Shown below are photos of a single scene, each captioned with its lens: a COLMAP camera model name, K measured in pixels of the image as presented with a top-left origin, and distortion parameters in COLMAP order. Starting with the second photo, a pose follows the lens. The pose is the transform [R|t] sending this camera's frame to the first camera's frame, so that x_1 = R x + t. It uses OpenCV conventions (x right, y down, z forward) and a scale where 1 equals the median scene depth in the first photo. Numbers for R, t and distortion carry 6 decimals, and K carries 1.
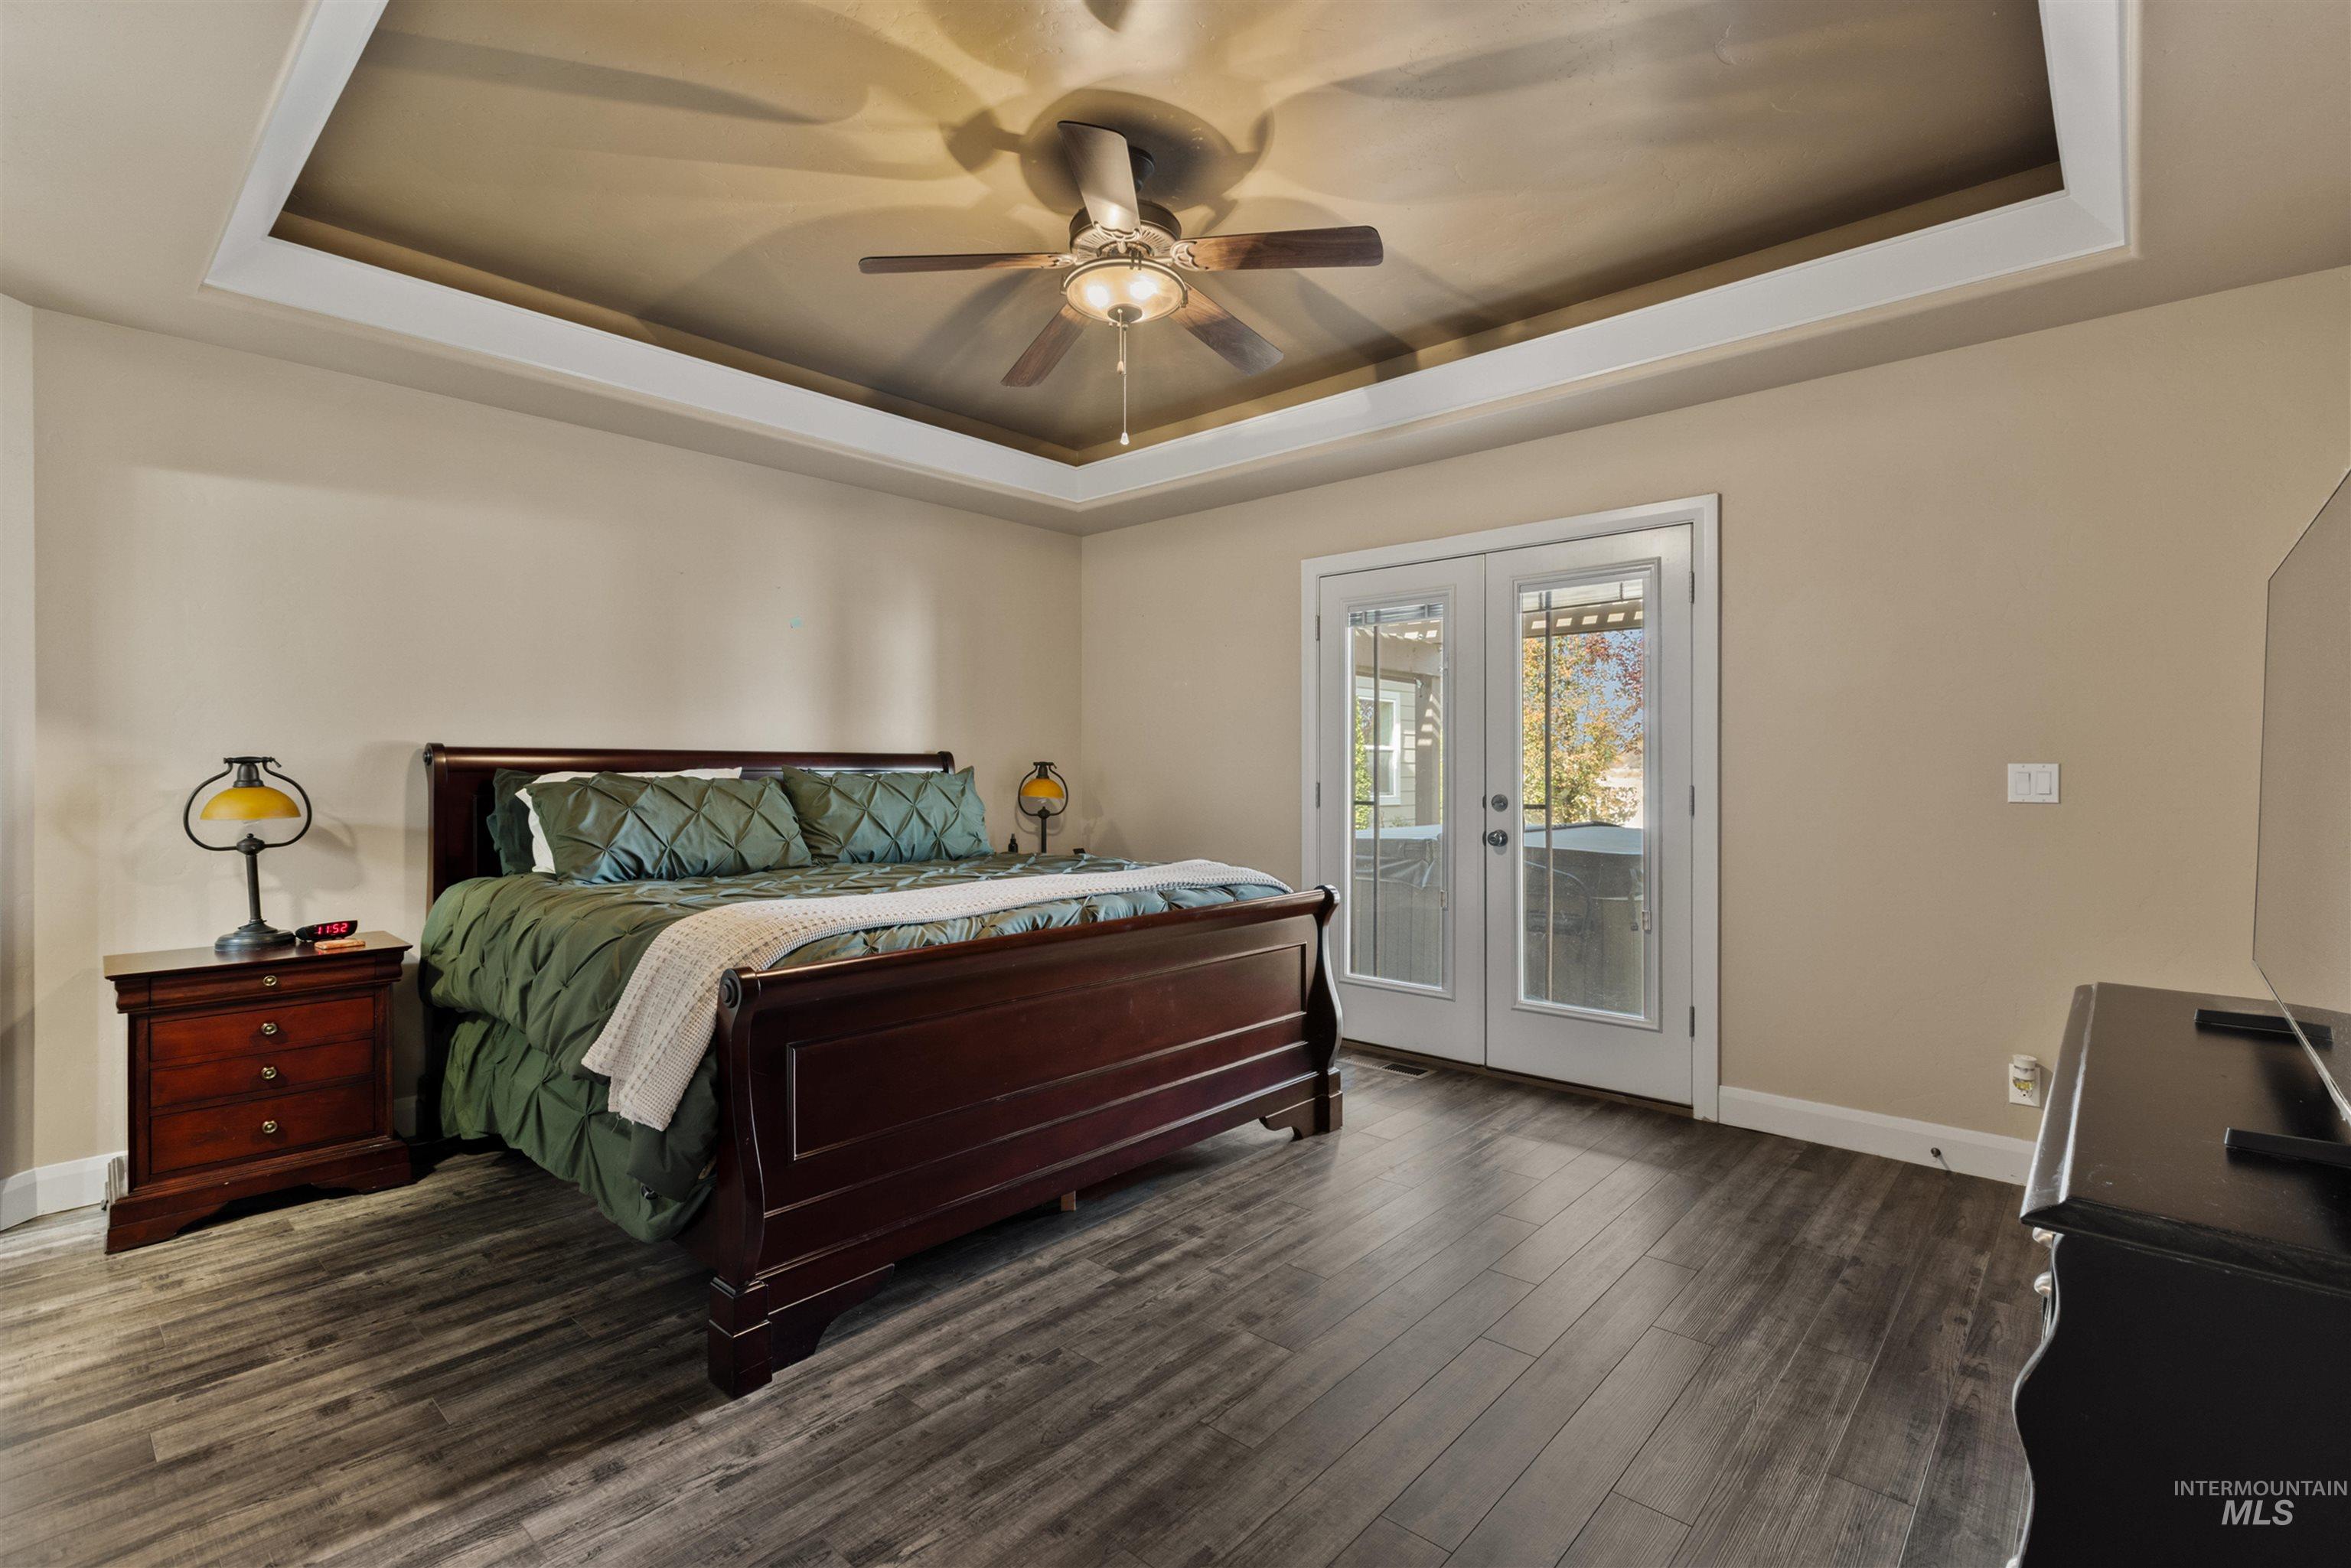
lens RADIAL K [[1091.0, 0, 1171.4], [0, 1091.0, 771.8], [0, 0, 1]] dist [-0.000805, -0.001023]
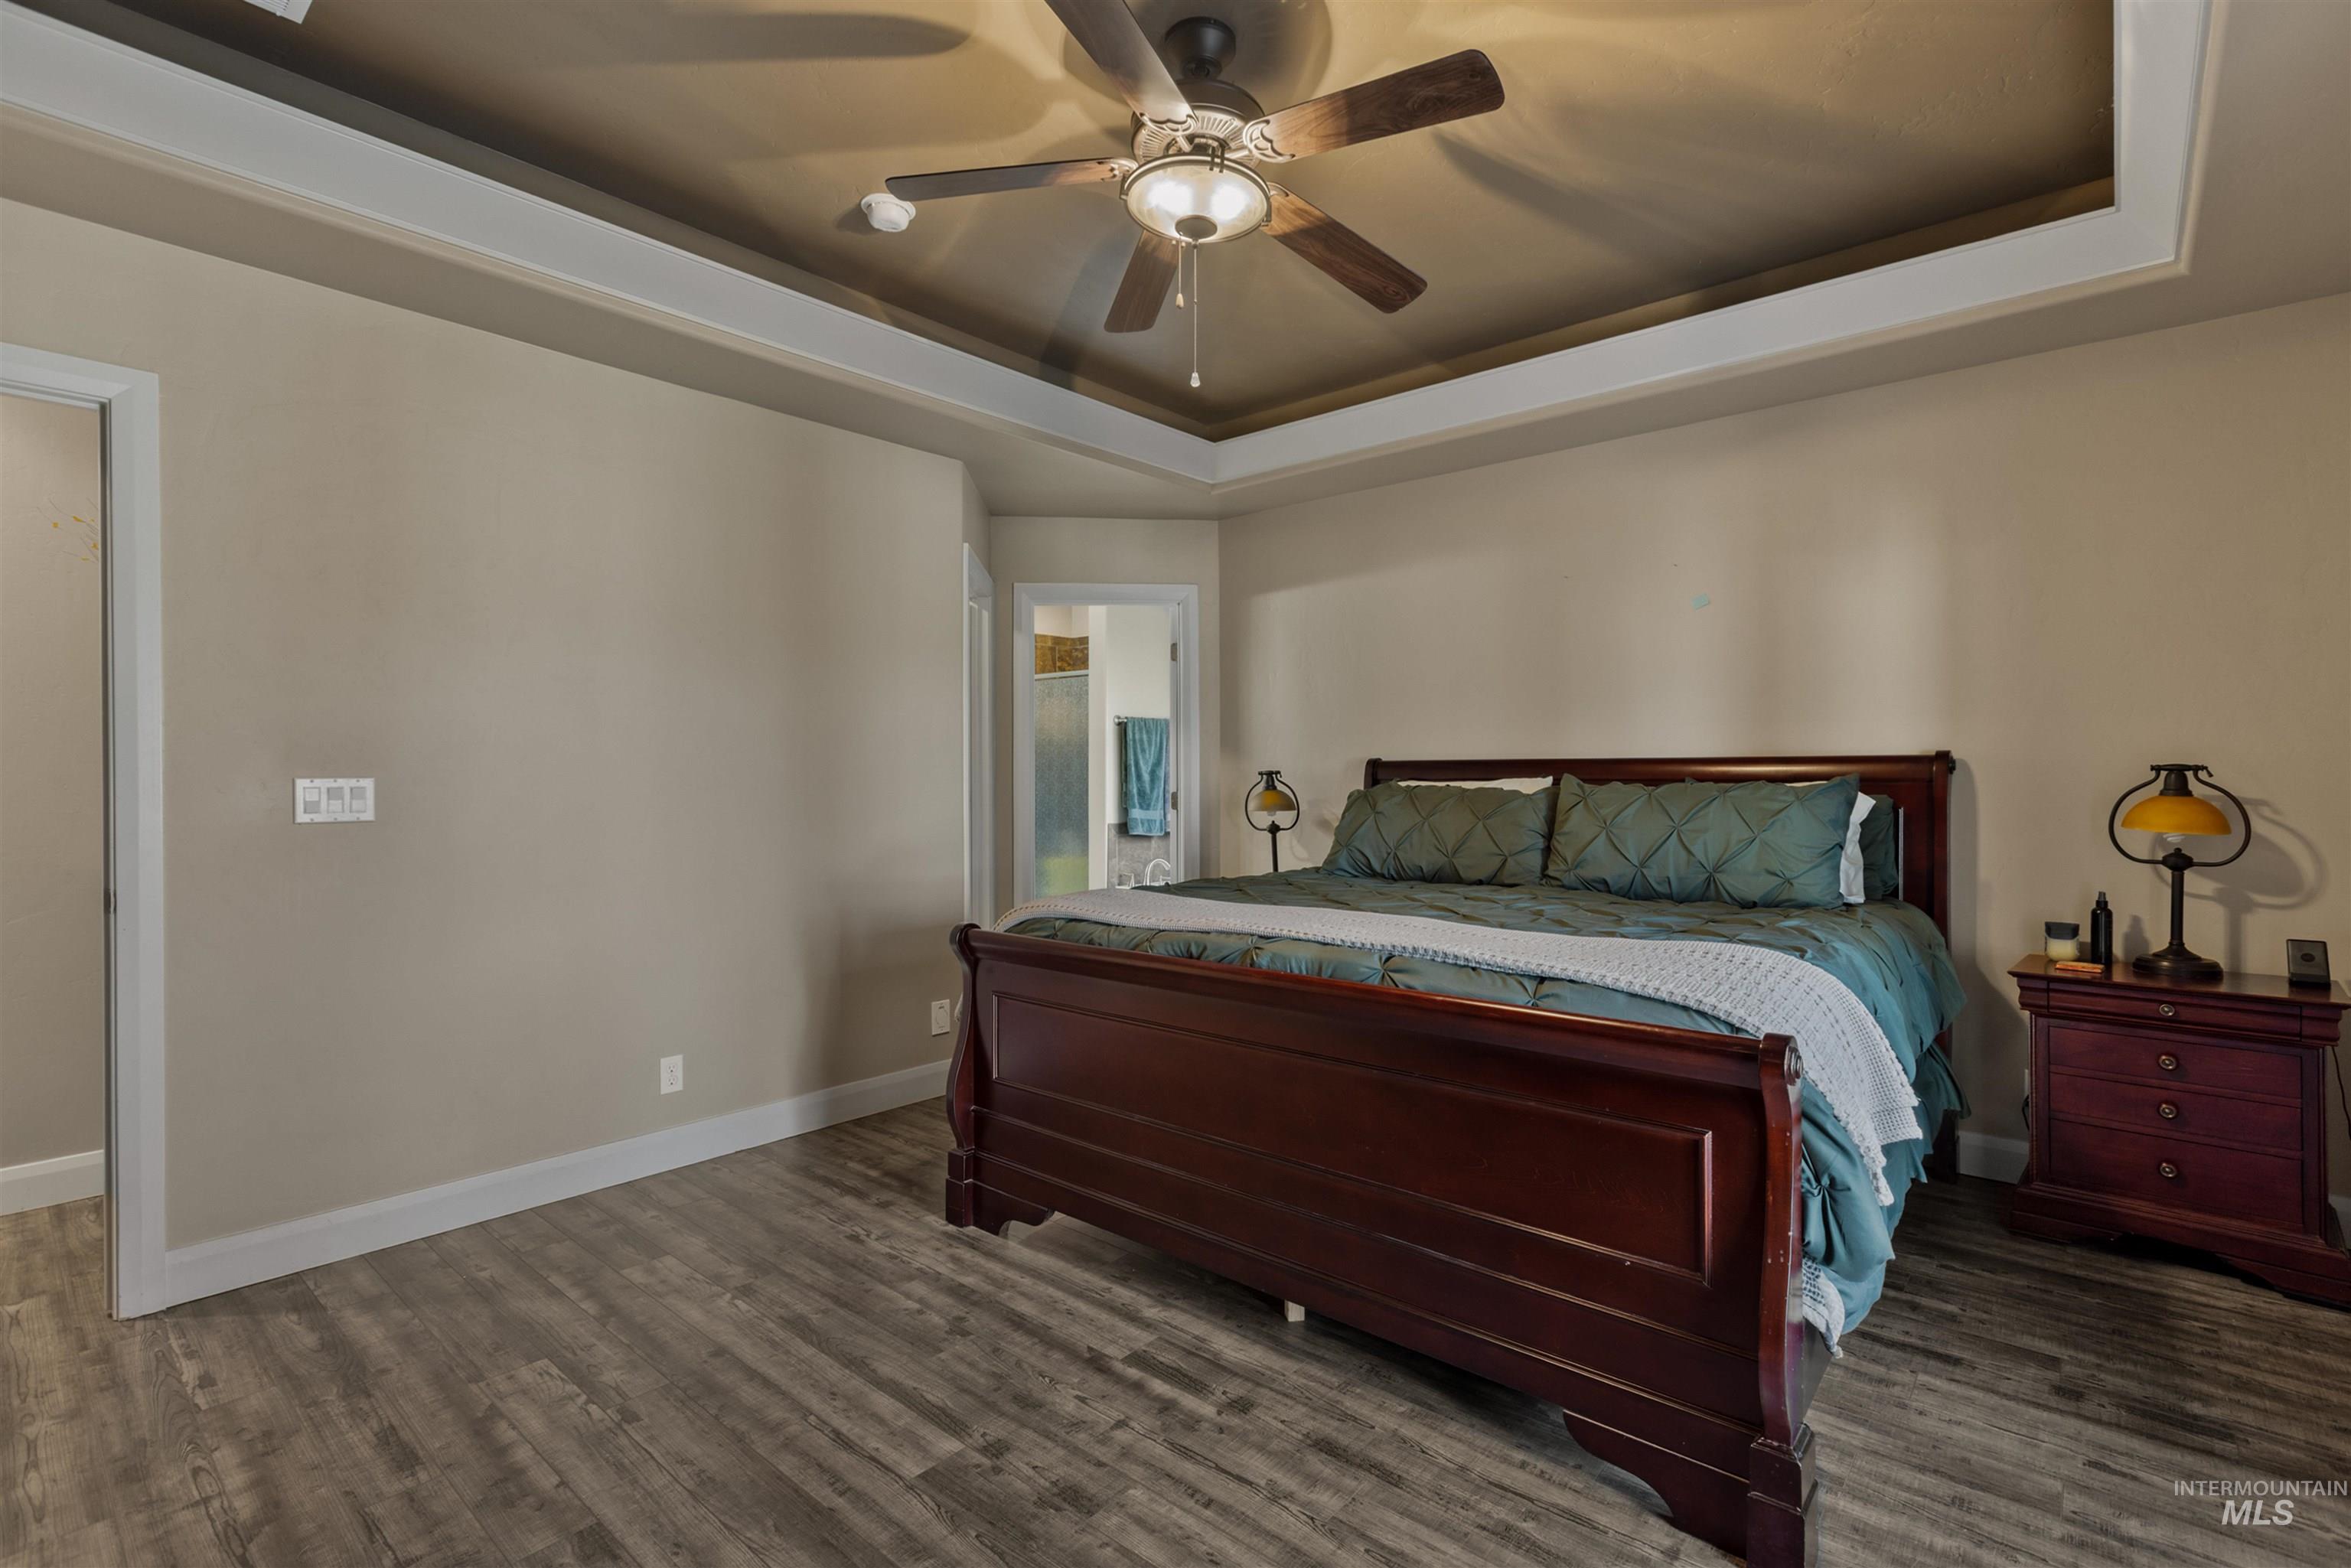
lens RADIAL K [[1065.3, 0, 1180.0], [0, 1065.3, 780.0], [0, 0, 1]] dist [-0.000426, 0.000225]
pose [[0.017871, 0.001448, -0.999839, 0.757315], [-0.001231, 0.999998, 0.001426, -0.003125], [0.999840, 0.001206, 0.017872, 0.972875]]
